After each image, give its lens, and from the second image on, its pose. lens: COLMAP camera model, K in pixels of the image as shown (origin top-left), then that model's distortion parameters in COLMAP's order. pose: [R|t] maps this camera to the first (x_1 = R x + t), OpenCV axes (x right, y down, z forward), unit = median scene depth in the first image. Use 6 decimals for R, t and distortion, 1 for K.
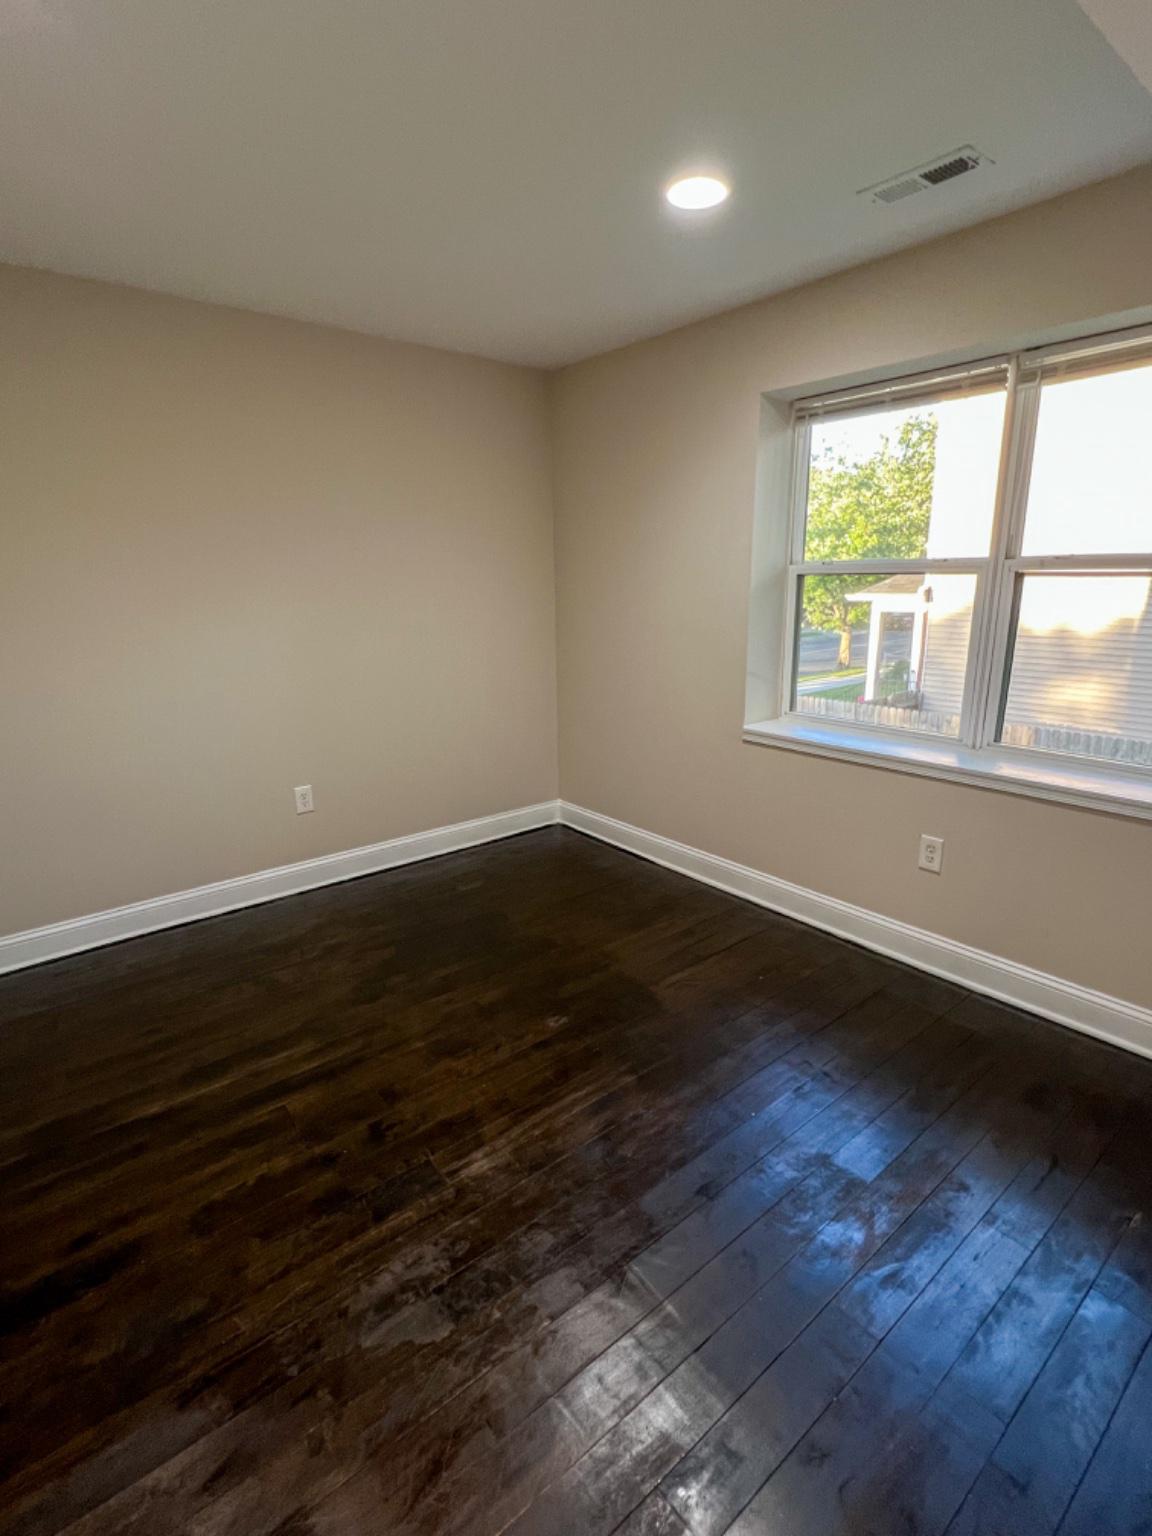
lens RADIAL K [[738.7, 0, 576.6], [0, 738.7, 760.9], [0, 0, 1]] dist [0.001178, 0.000337]
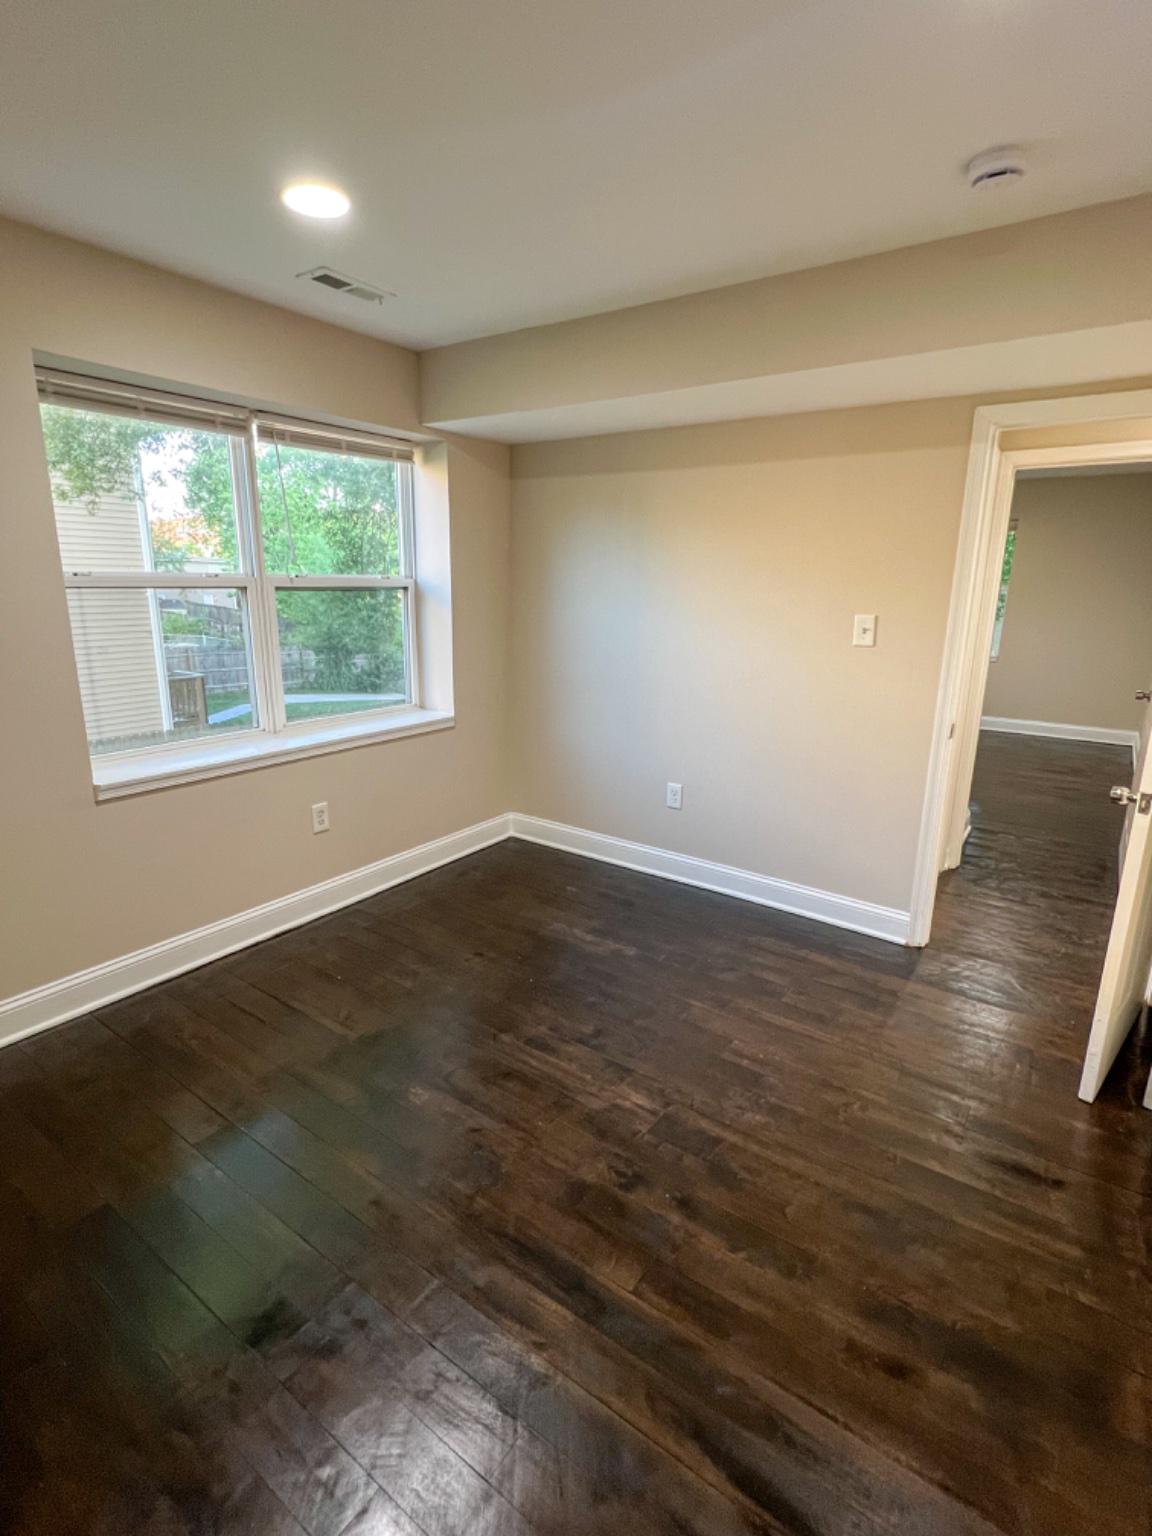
lens RADIAL K [[738.7, 0, 576.6], [0, 738.7, 760.9], [0, 0, 1]] dist [0.001178, 0.000337]
pose [[-0.253720, -0.223227, 0.941167, -0.991728], [0.228013, 0.931784, 0.282469, -0.275713], [-0.940019, 0.286267, -0.185514, 1.055730]]
